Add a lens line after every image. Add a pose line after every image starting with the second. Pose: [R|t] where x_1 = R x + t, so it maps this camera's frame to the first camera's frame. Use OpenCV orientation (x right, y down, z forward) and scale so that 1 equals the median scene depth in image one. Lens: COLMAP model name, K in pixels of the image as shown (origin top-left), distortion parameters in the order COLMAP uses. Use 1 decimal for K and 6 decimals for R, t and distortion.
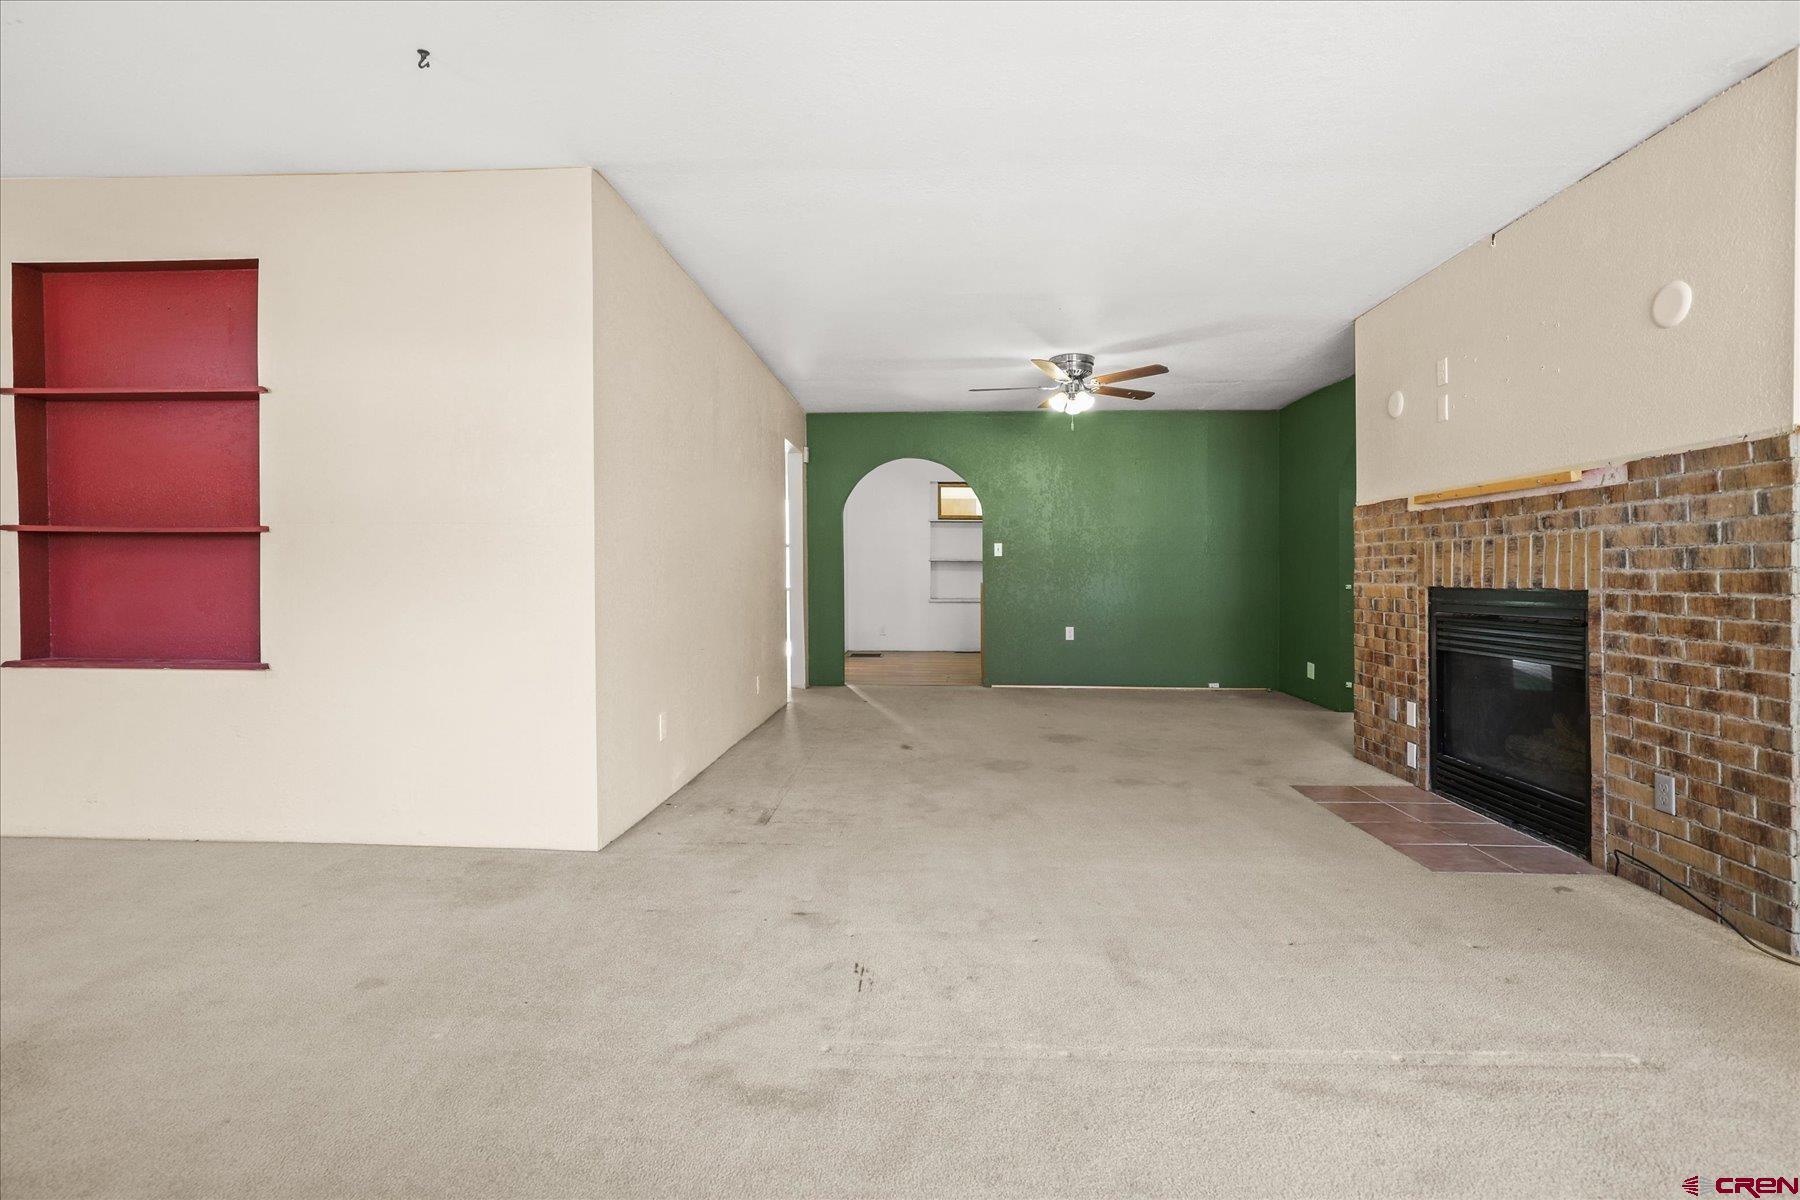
lens RADIAL K [[876.6, 0, 900.5], [0, 876.6, 577.7], [0, 0, 1]] dist [-0.006397, -0.000117]
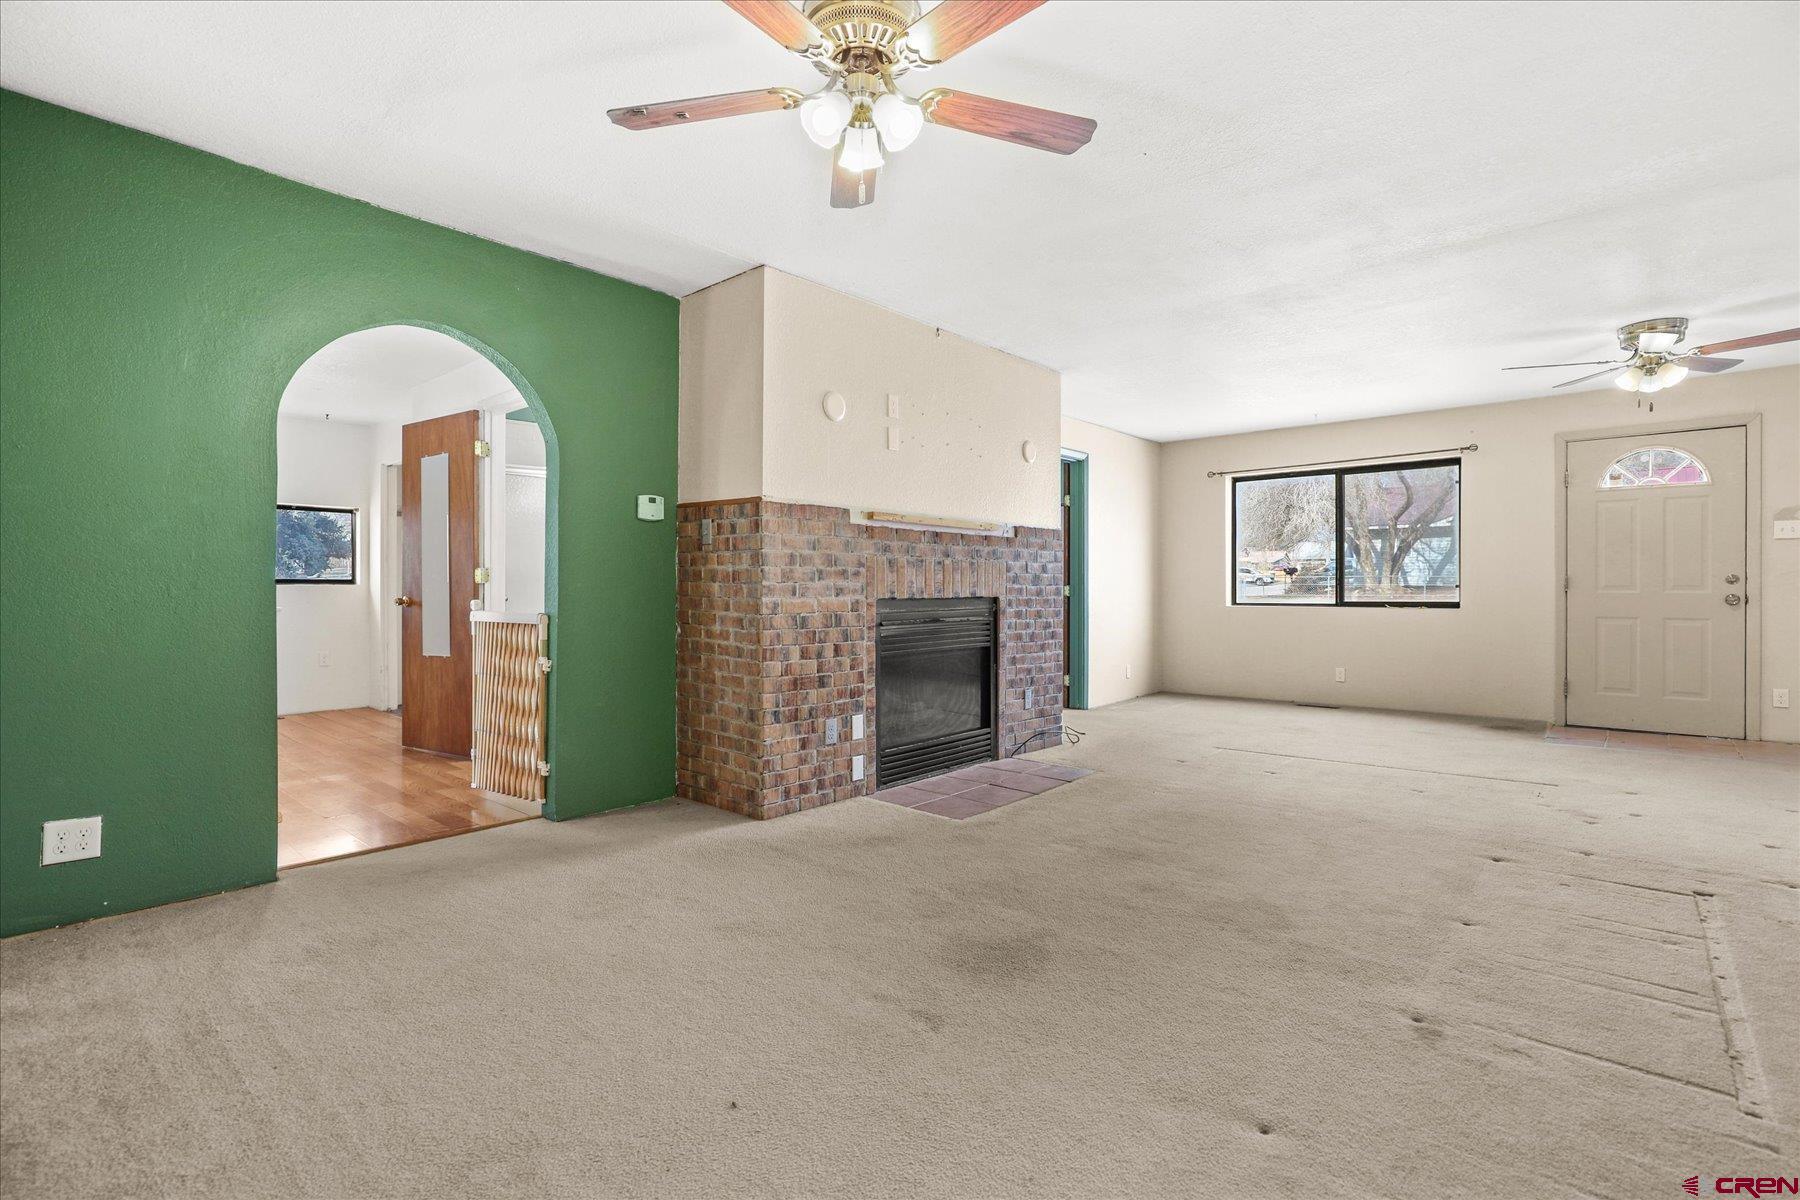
lens RADIAL K [[835.4, 0, 902.3], [0, 835.4, 601.9], [0, 0, 1]] dist [-0.002916, 0.000172]
pose [[-0.775143, 0.005356, 0.631764, -0.080174], [0.013229, 0.999882, 0.007754, 0.008395], [-0.631648, 0.014367, -0.775122, 2.304159]]
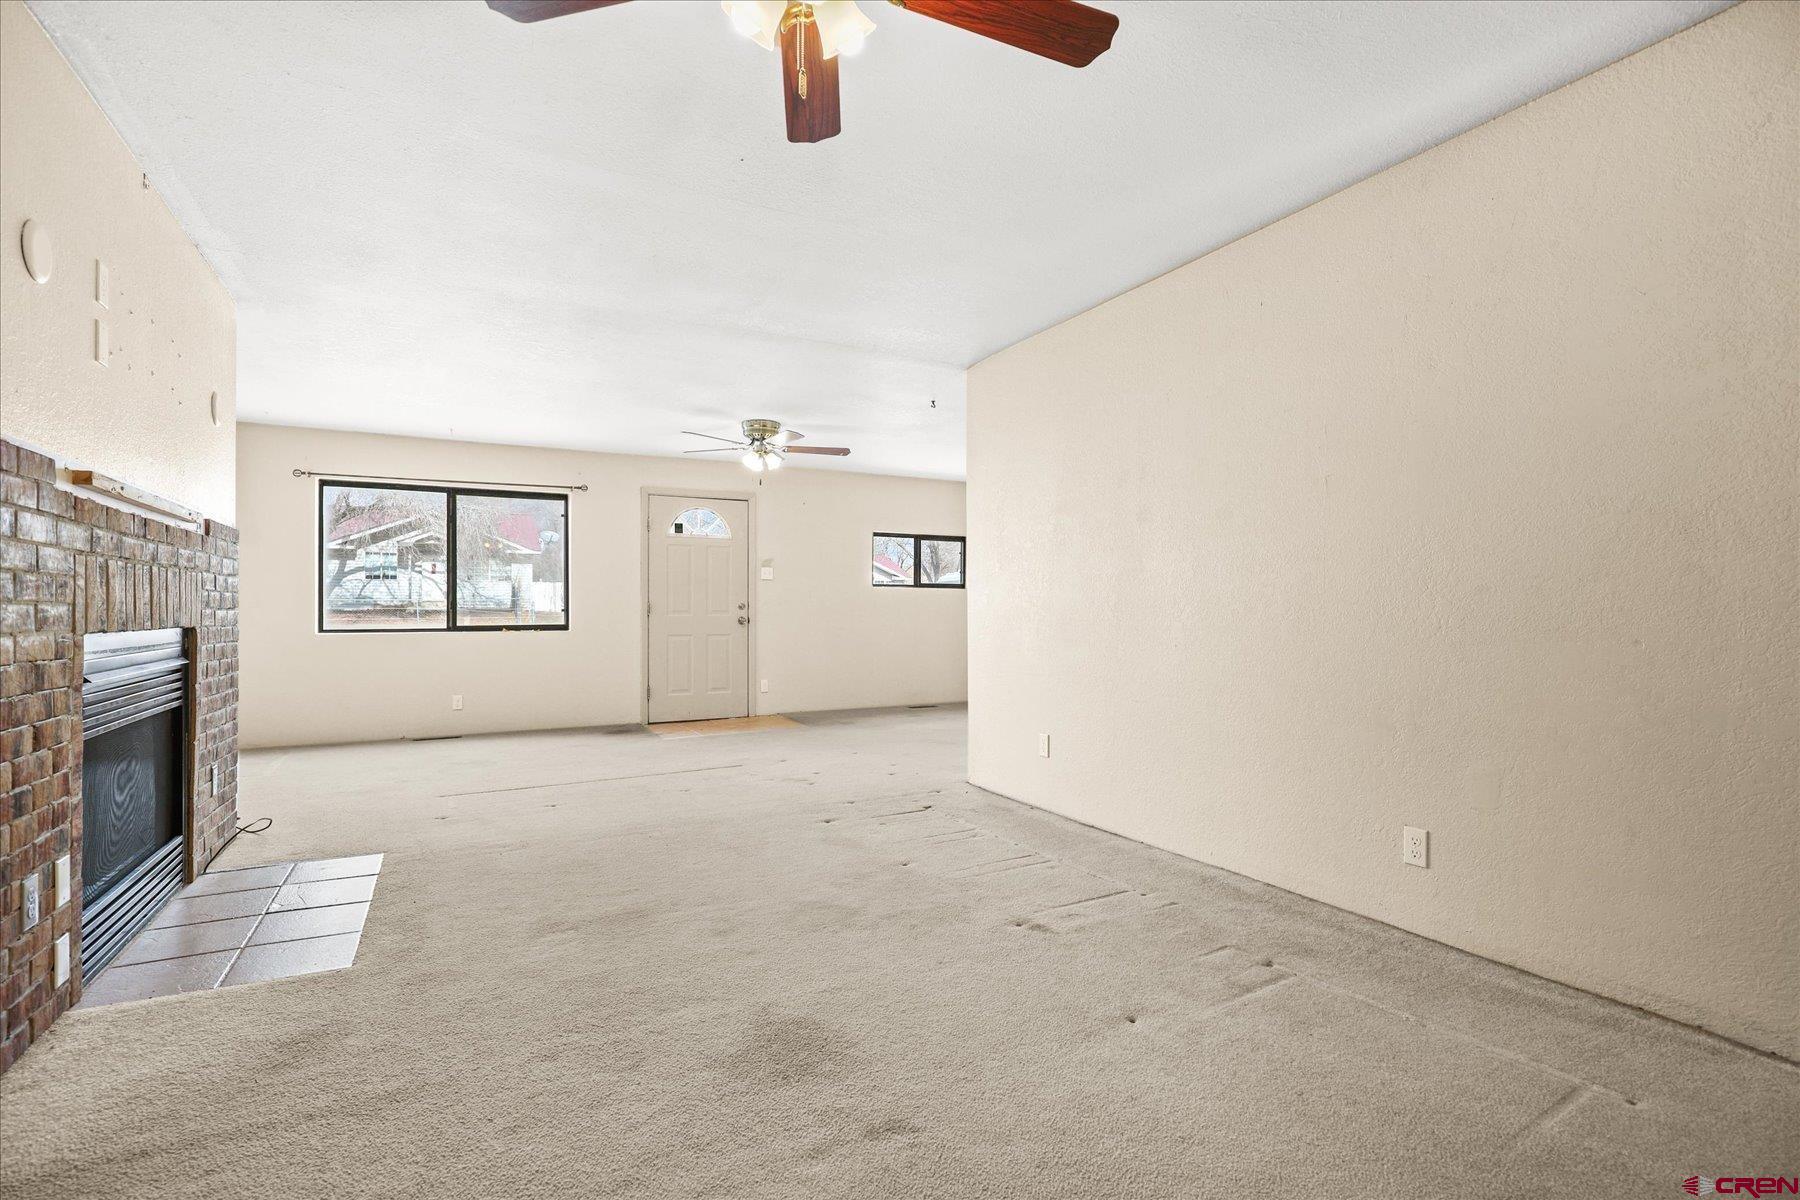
lens RADIAL K [[835.4, 0, 902.3], [0, 835.4, 601.9], [0, 0, 1]] dist [-0.002916, 0.000172]
pose [[-0.860280, 0.008609, -0.509749, 0.548001], [0.011336, 0.999933, -0.002244, -0.004296], [0.509696, -0.007709, -0.860320, 2.270811]]
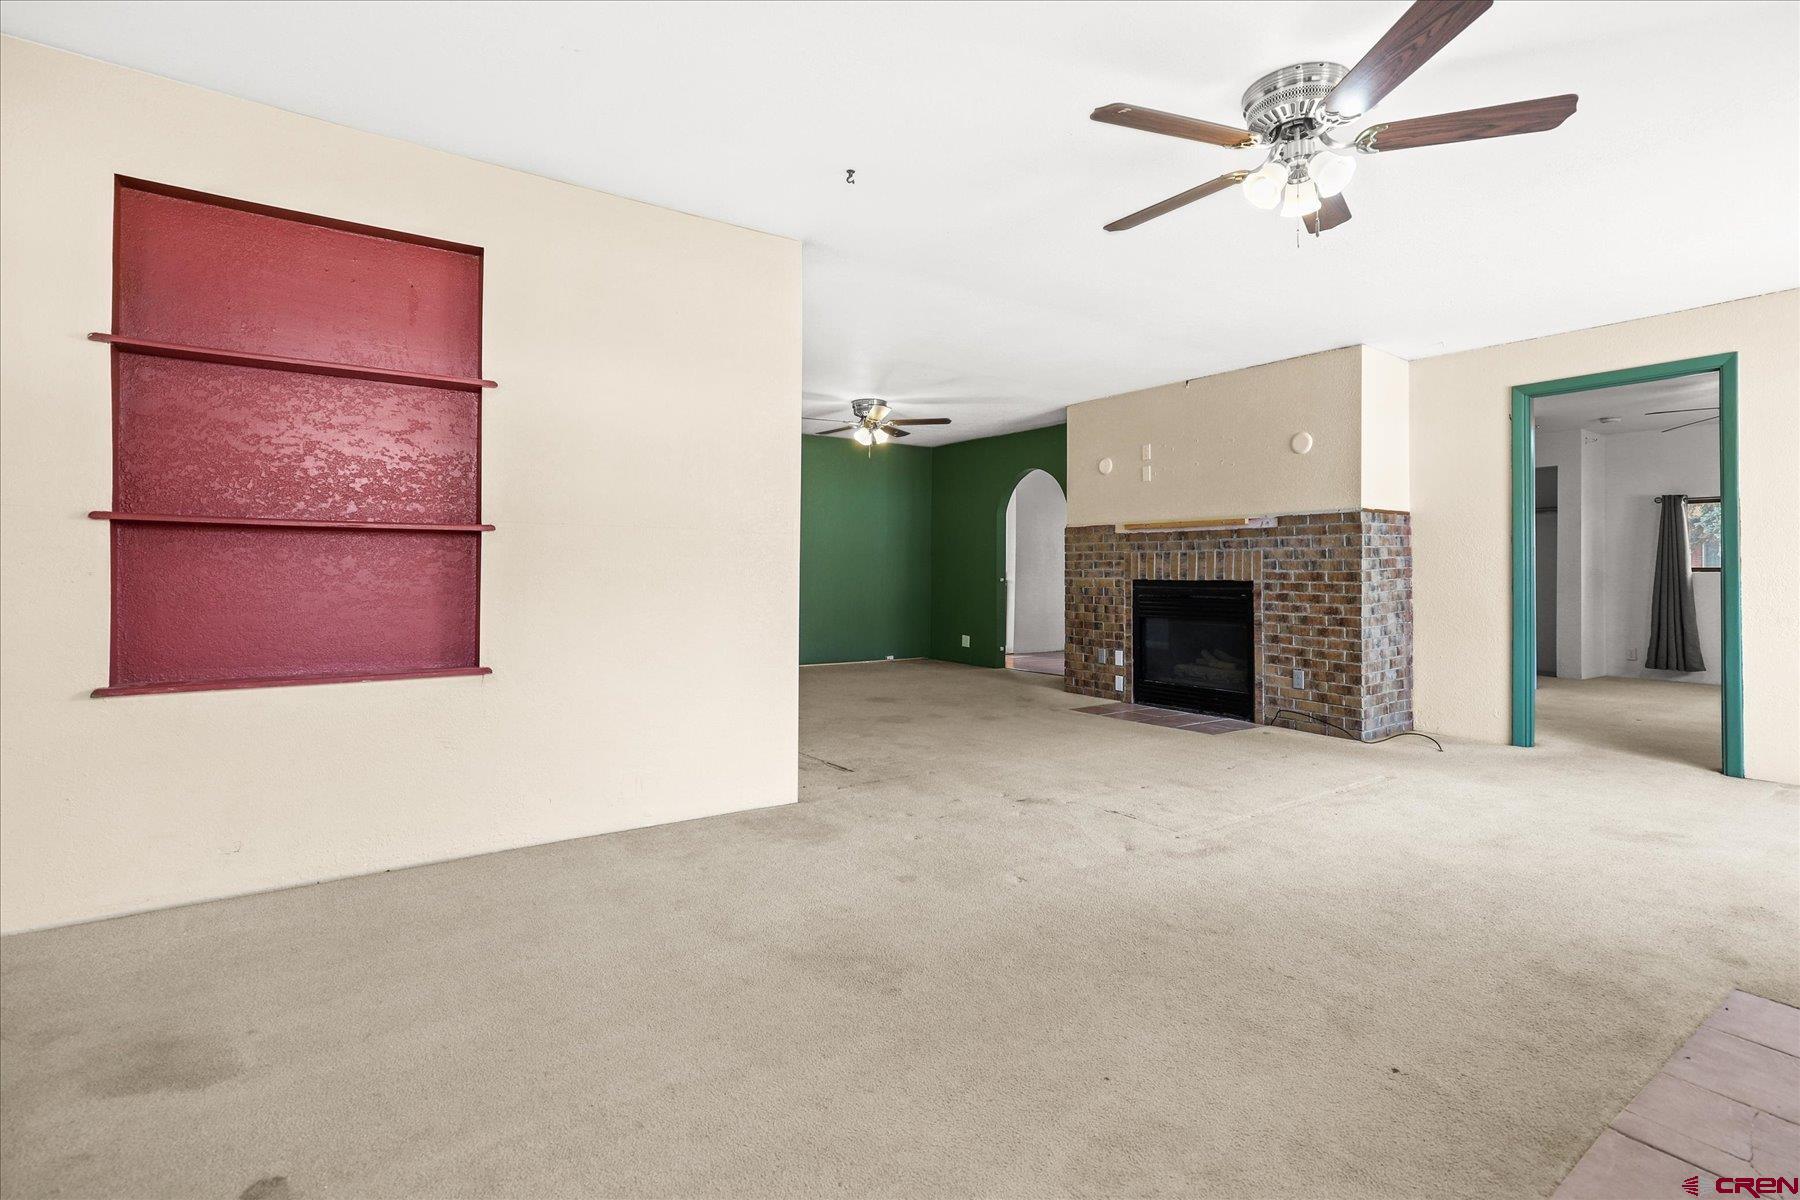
lens RADIAL K [[872.0, 0, 903.1], [0, 872.0, 563.6], [0, 0, 1]] dist [-0.003271, -0.000147]
pose [[0.789062, 0.004340, 0.614299, -0.983923], [0.001376, 0.999960, -0.008832, -0.007567], [-0.614313, 0.007814, 0.789024, -0.044818]]
